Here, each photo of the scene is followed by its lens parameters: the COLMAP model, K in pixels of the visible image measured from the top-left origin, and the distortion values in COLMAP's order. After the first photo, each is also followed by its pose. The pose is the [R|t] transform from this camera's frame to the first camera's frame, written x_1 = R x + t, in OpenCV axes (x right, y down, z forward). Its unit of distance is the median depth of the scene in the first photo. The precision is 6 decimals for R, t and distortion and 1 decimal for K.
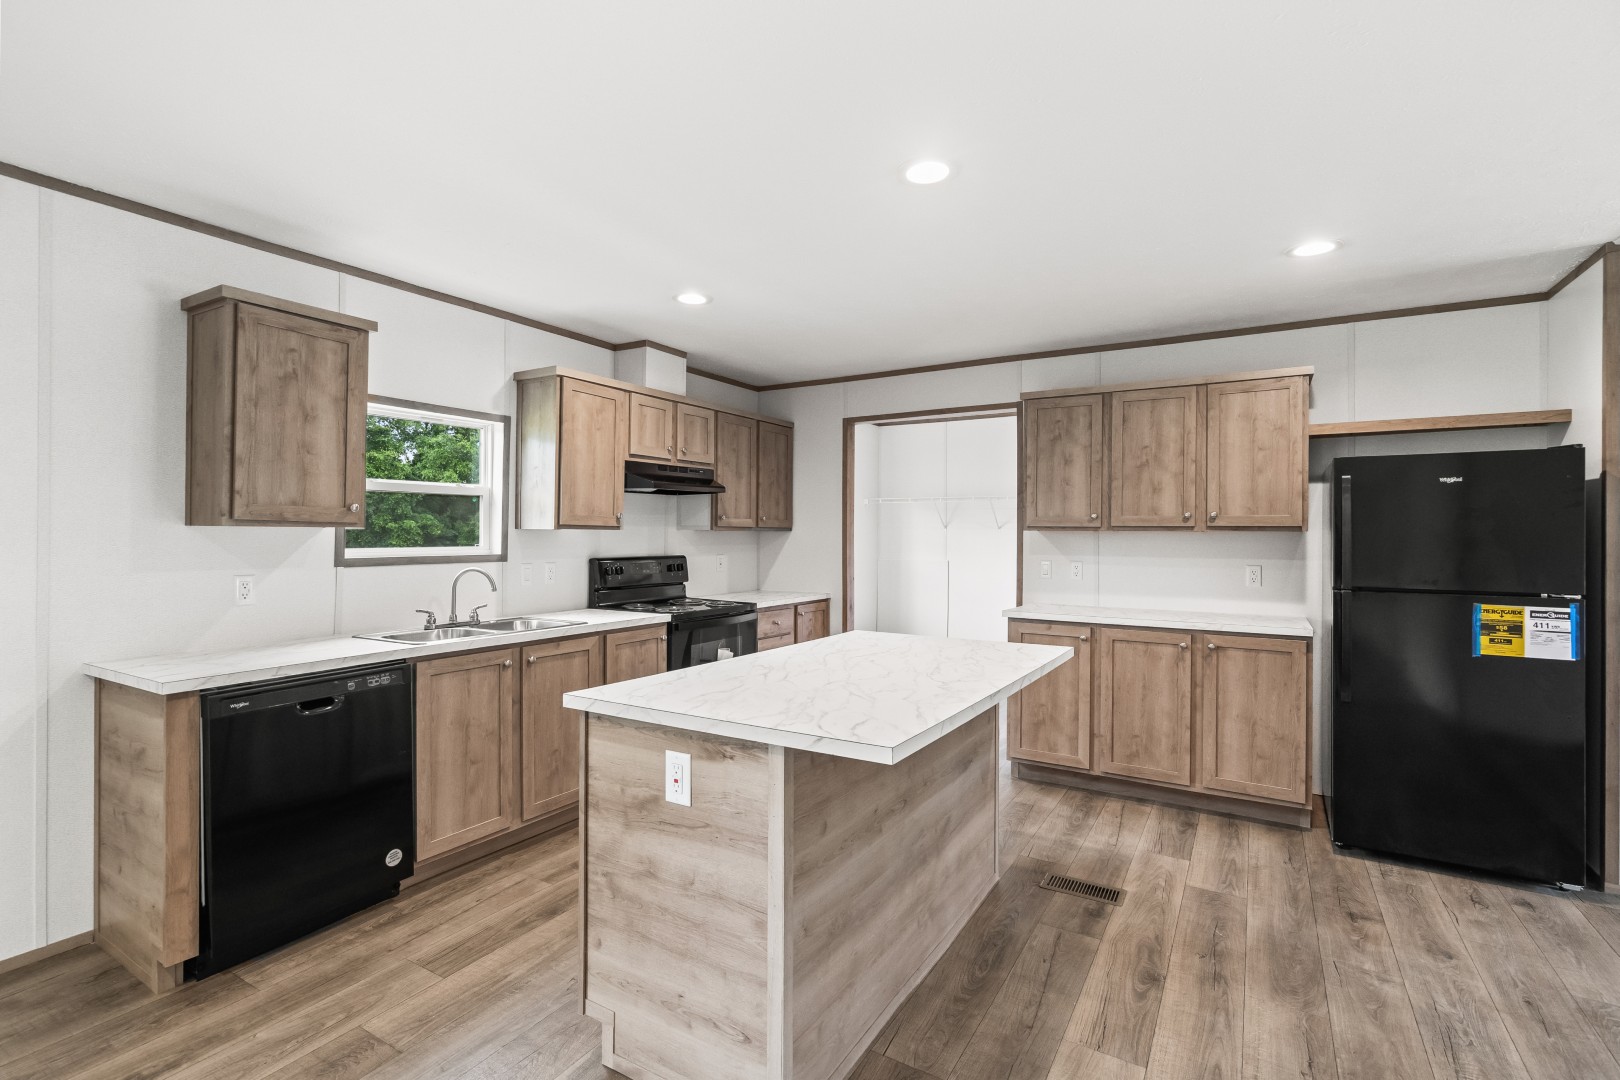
lens RADIAL K [[748.3, 0, 808.9], [0, 748.3, 538.7], [0, 0, 1]] dist [-0.009618, 0.002575]
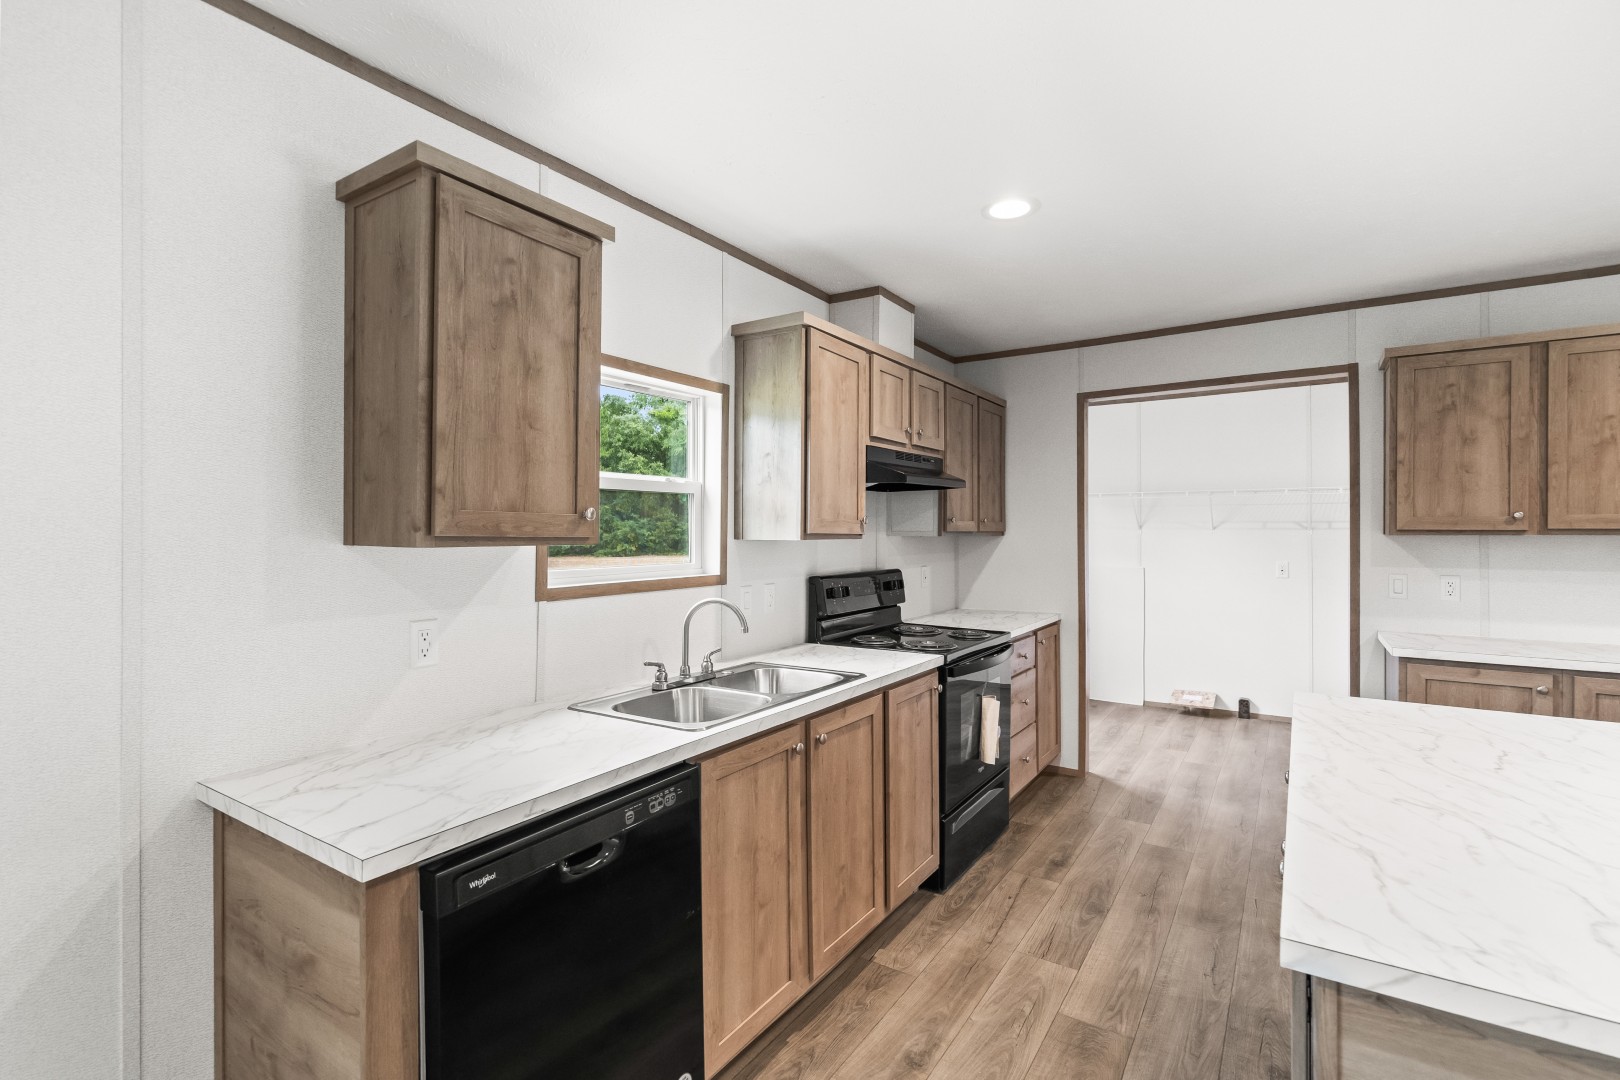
lens RADIAL K [[748.3, 0, 797.6], [0, 748.3, 535.3], [0, 0, 1]] dist [-0.009618, 0.002575]
pose [[0.998818, -0.006452, -0.048175, -0.372932], [0.006423, 0.999979, -0.000769, -0.020256], [0.048179, 0.000458, 0.998839, 0.343336]]
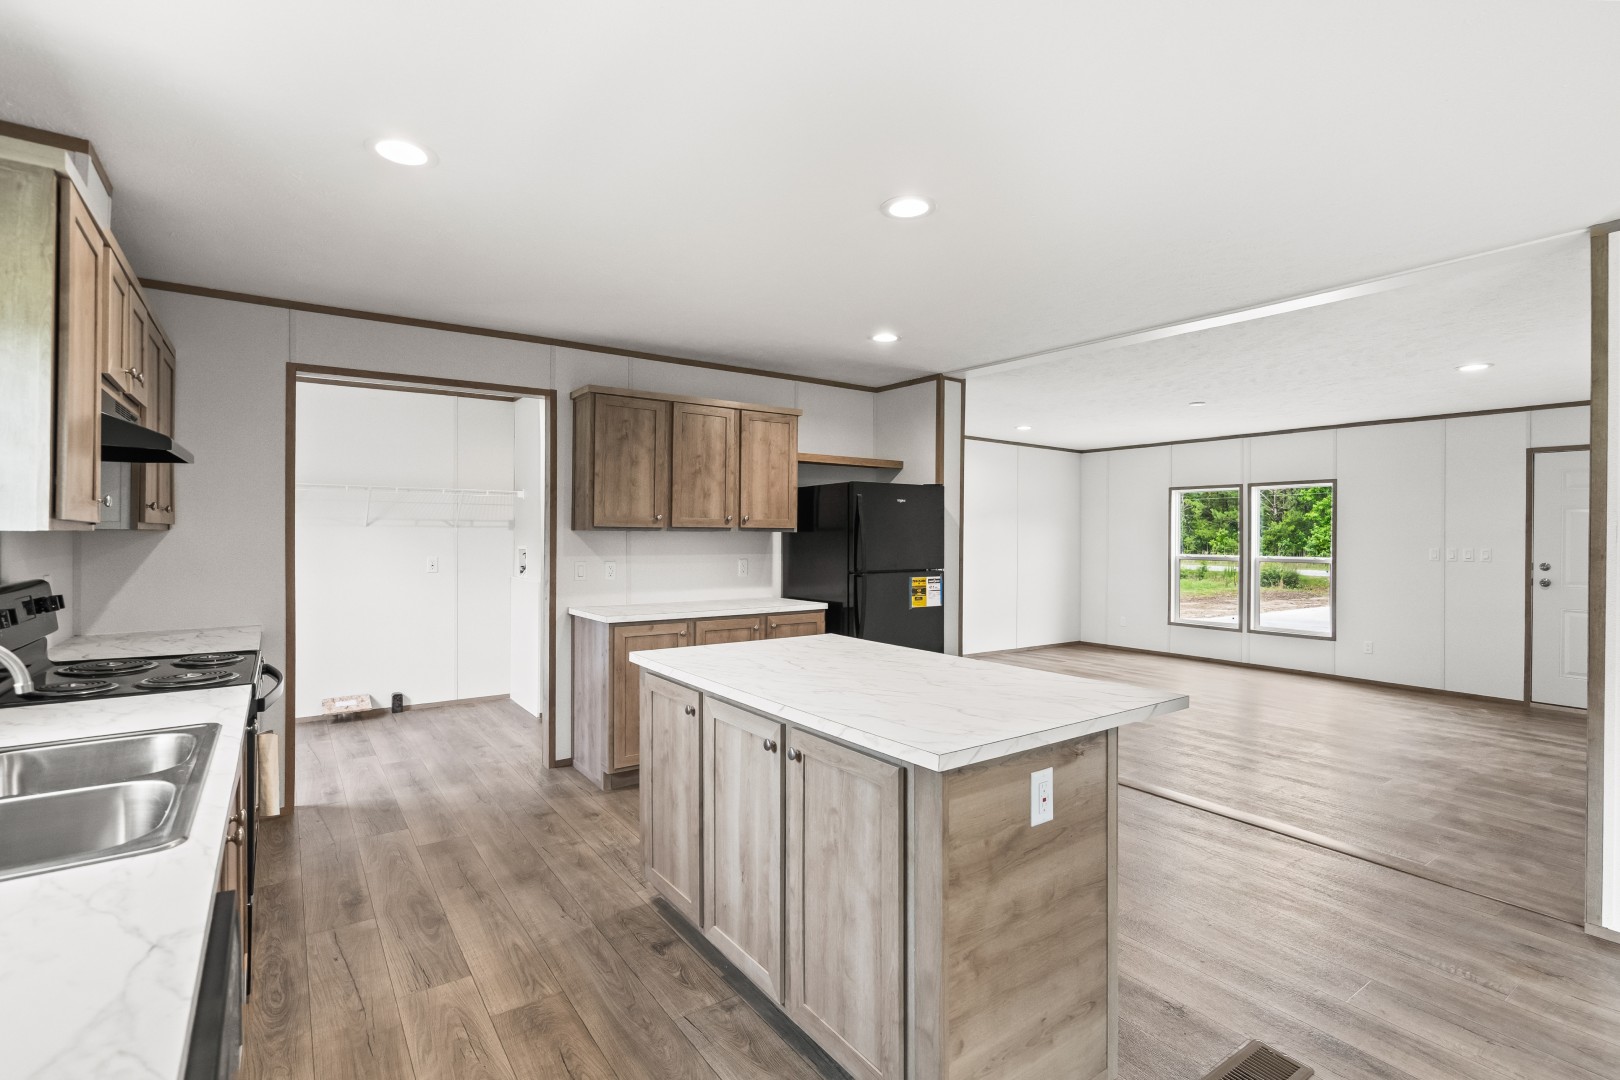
lens RADIAL K [[748.3, 0, 830.9], [0, 748.3, 542.7], [0, 0, 1]] dist [-0.009618, 0.002575]
pose [[0.384213, -0.015235, 0.923119, -0.669864], [0.004278, 0.999882, 0.014721, -0.012500], [-0.923235, -0.001707, 0.384233, 0.508782]]
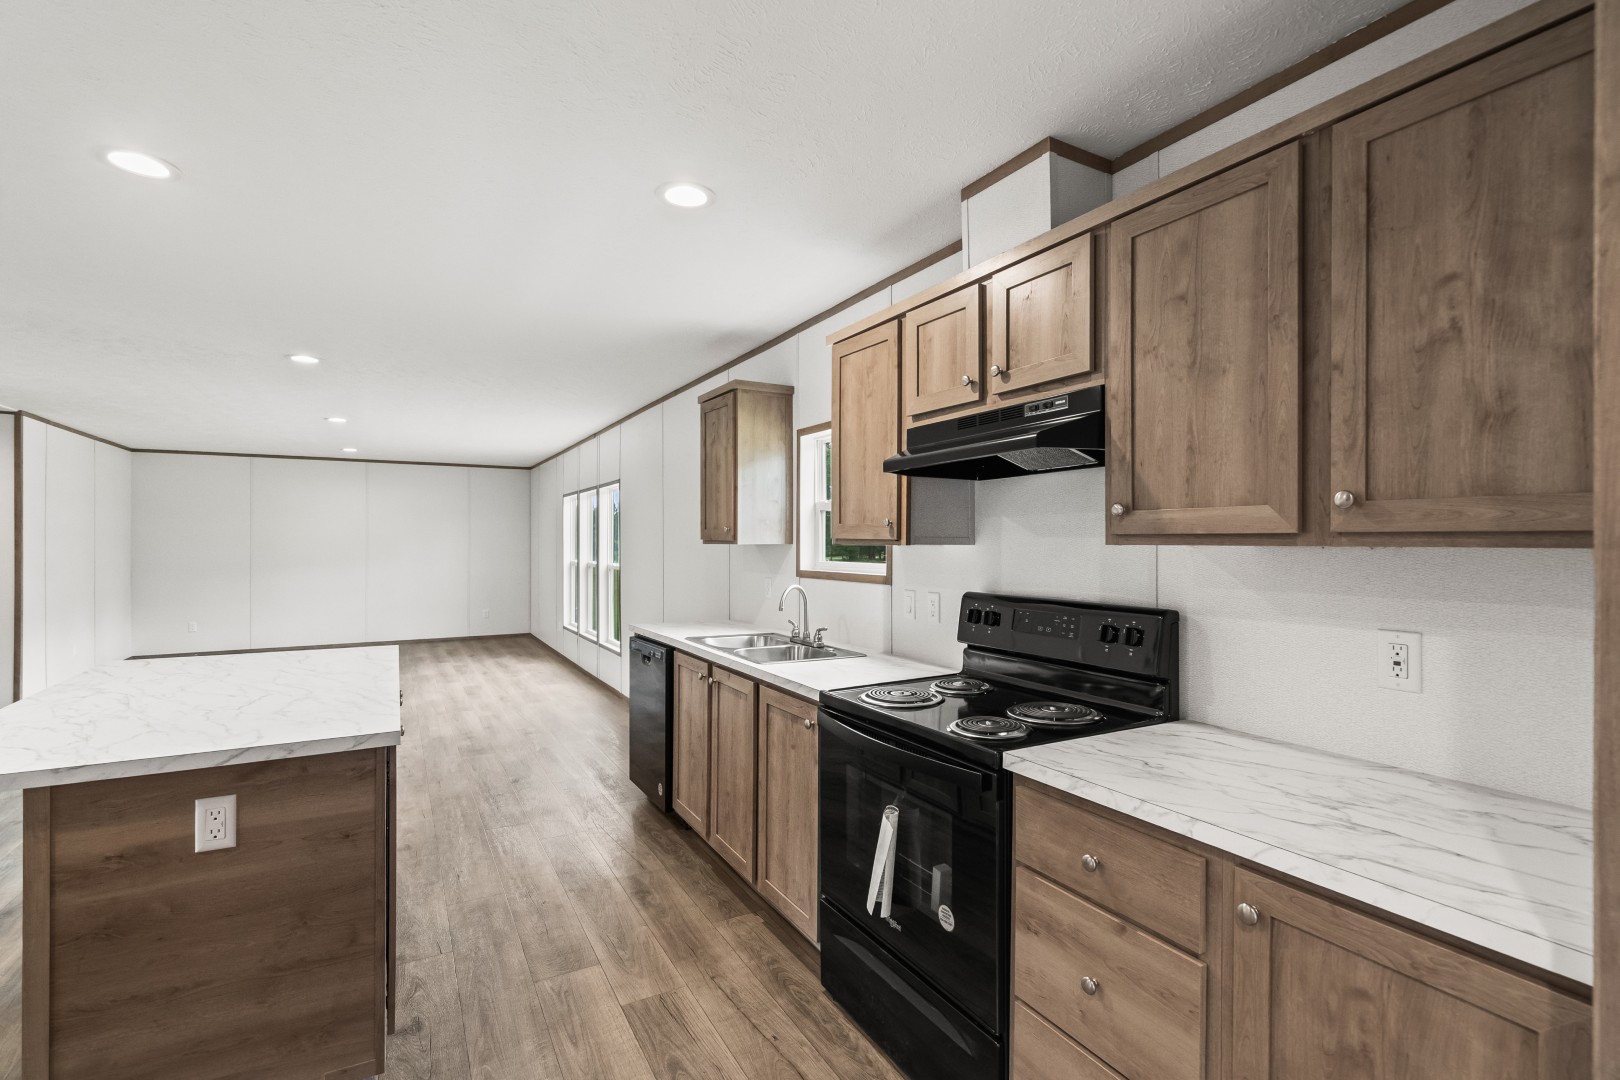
lens RADIAL K [[748.3, 0, 822.6], [0, 748.3, 542.6], [0, 0, 1]] dist [-0.009618, 0.002575]
pose [[-0.486876, -0.011237, -0.873399, 0.419003], [-0.013328, 0.999896, -0.005435, -0.012930], [0.873370, 0.008994, -0.486975, 1.650507]]
